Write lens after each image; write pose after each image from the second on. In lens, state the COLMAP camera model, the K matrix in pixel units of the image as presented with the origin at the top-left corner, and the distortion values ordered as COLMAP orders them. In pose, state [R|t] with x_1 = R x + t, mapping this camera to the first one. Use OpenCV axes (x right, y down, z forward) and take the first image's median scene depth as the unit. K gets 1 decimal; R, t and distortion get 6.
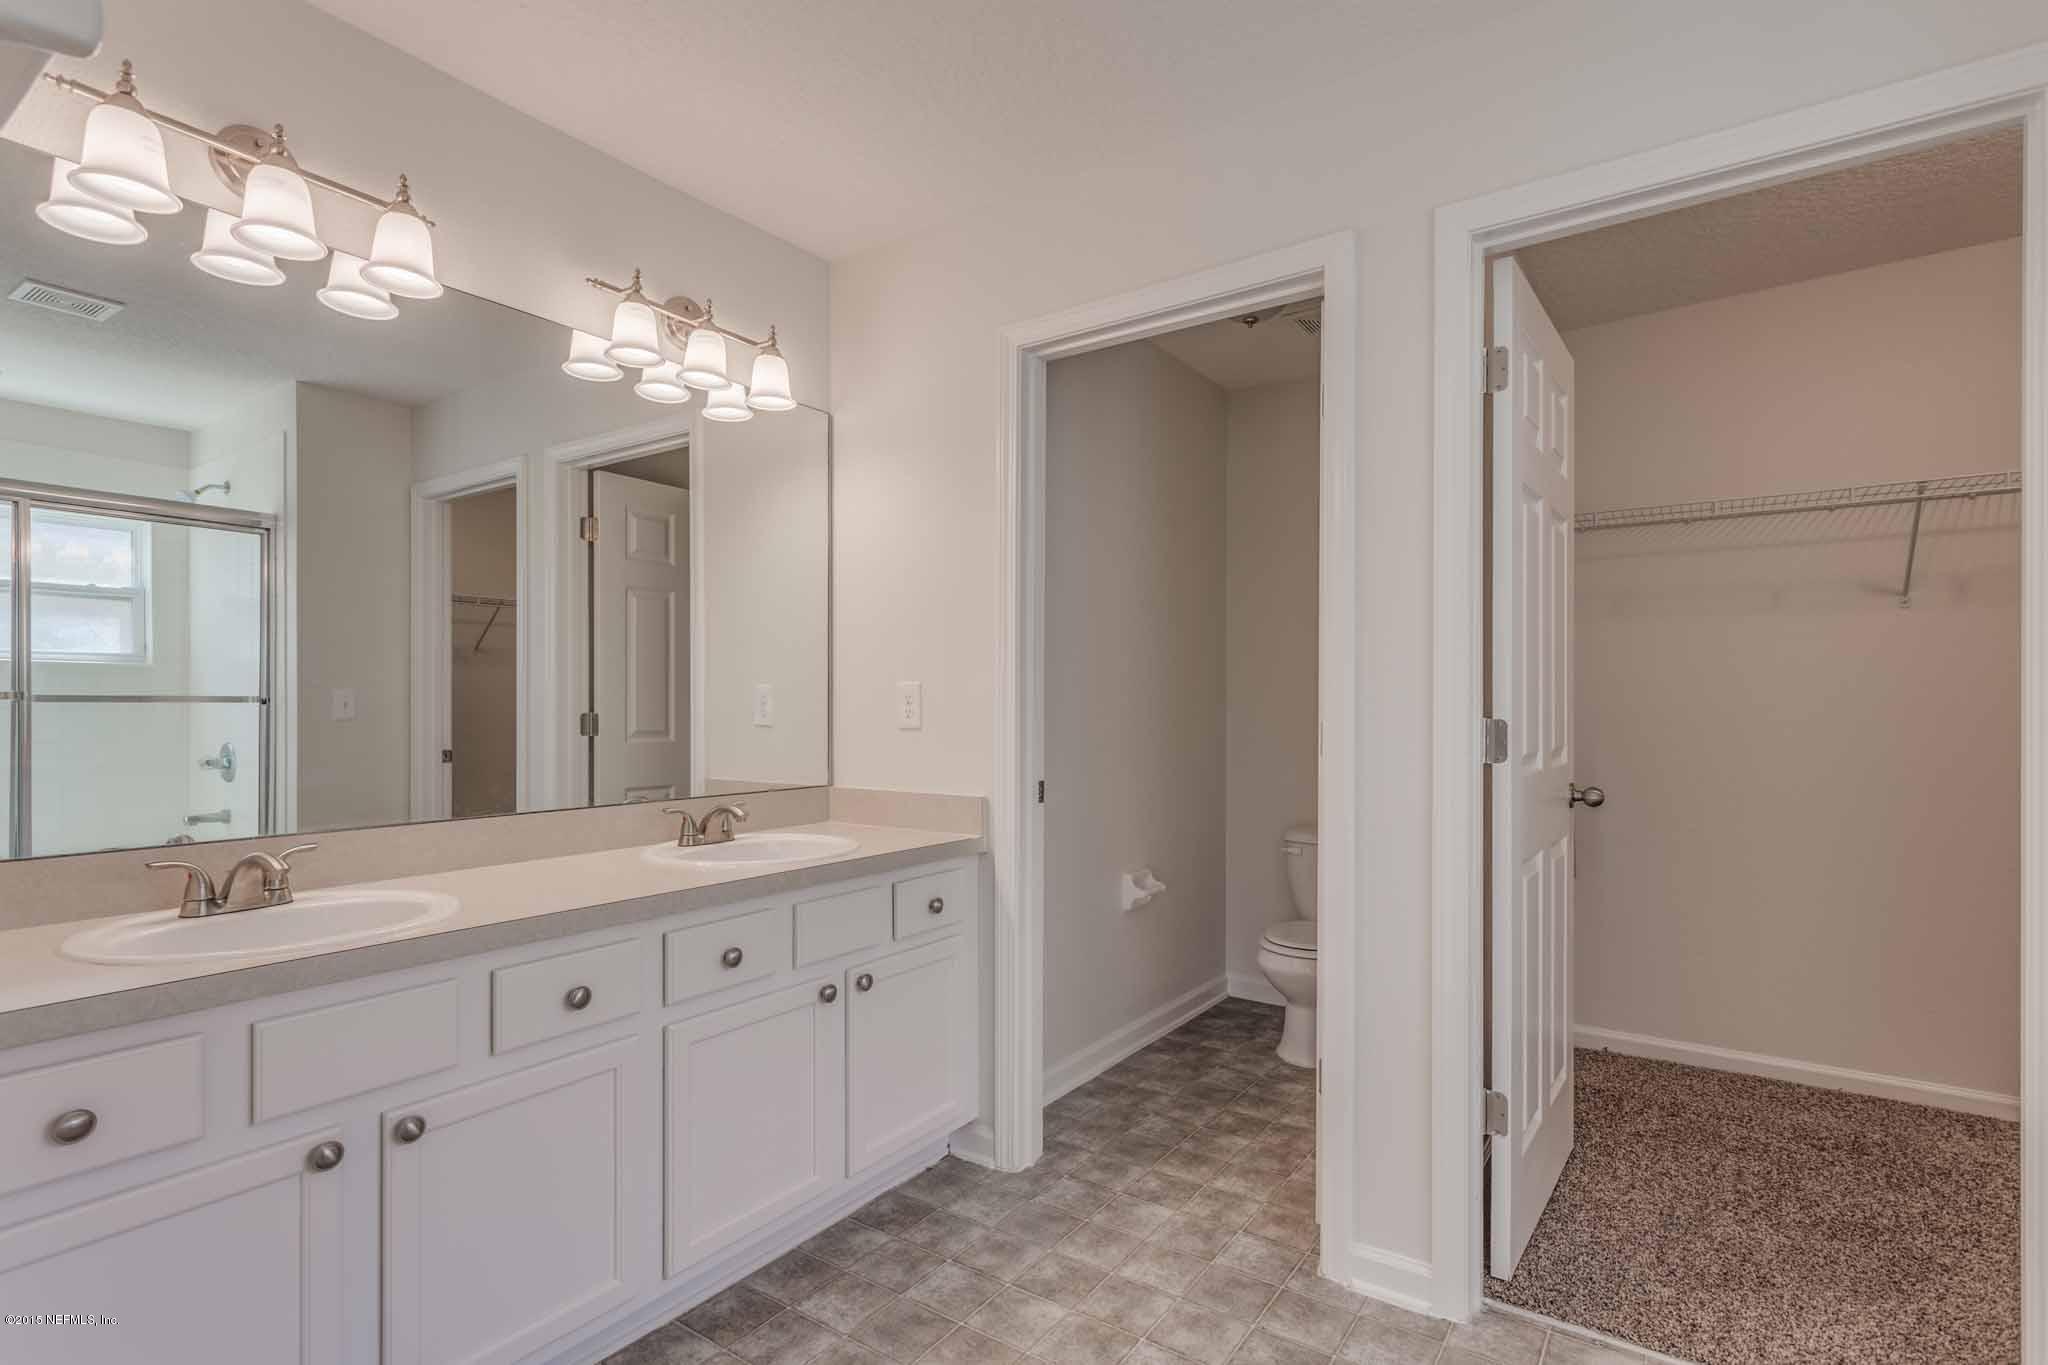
lens RADIAL K [[971.4, 0, 1030.4], [0, 971.4, 694.9], [0, 0, 1]] dist [-0.000953, 0.000393]
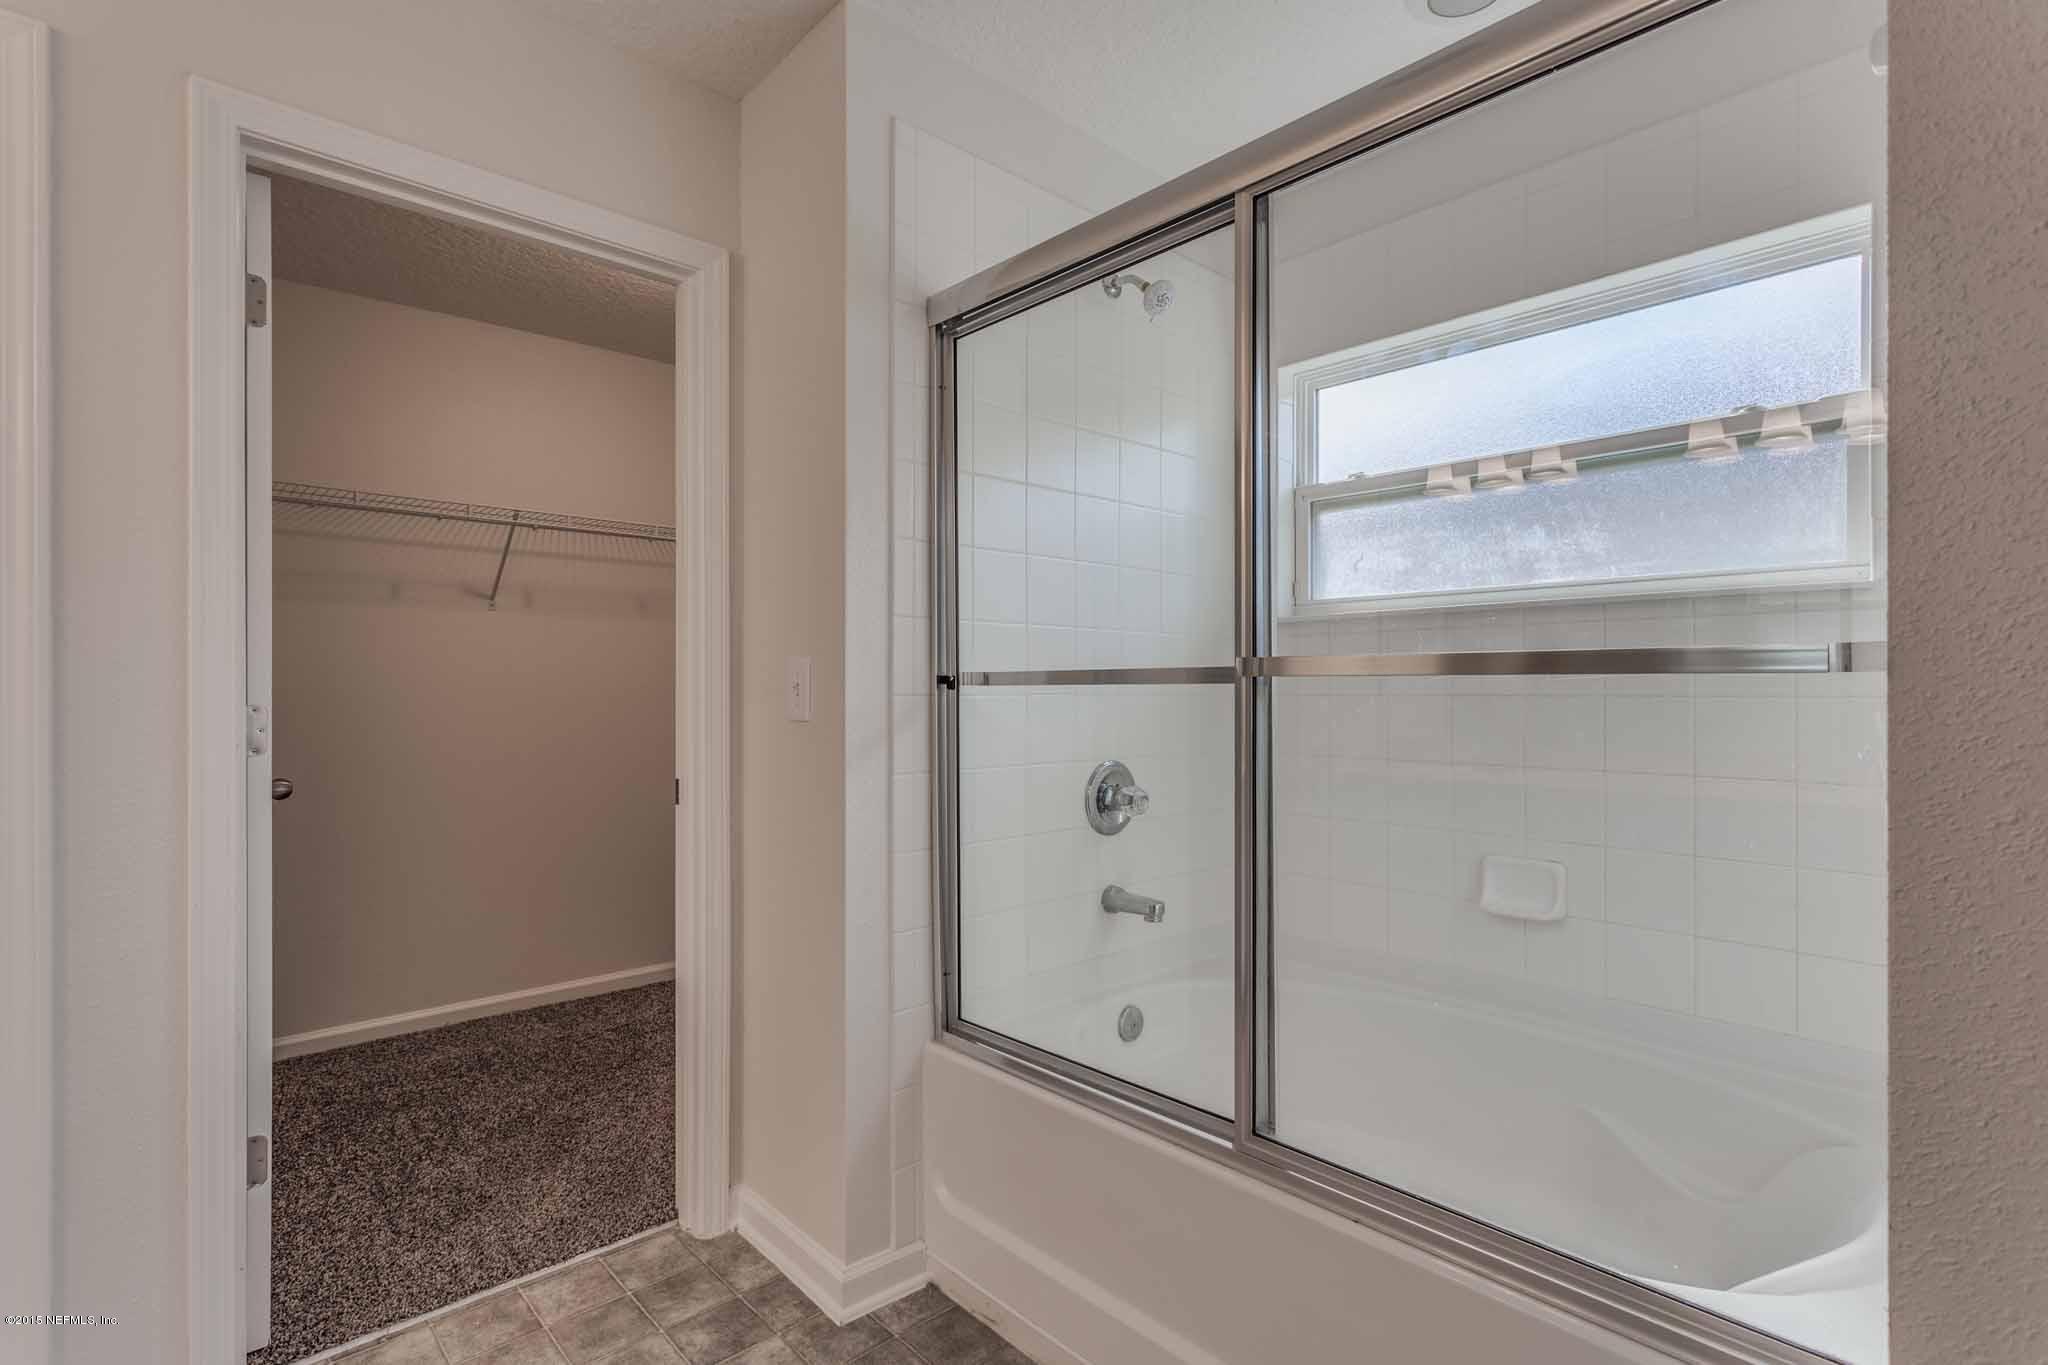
lens RADIAL K [[974.7, 0, 974.9], [0, 974.7, 688.2], [0, 0, 1]] dist [0.035332, -0.000158]
pose [[0.270759, 0.000649, 0.962647, -0.165236], [-0.008737, 0.999960, 0.001784, 0.001113], [-0.962608, -0.008893, 0.270754, 0.112620]]
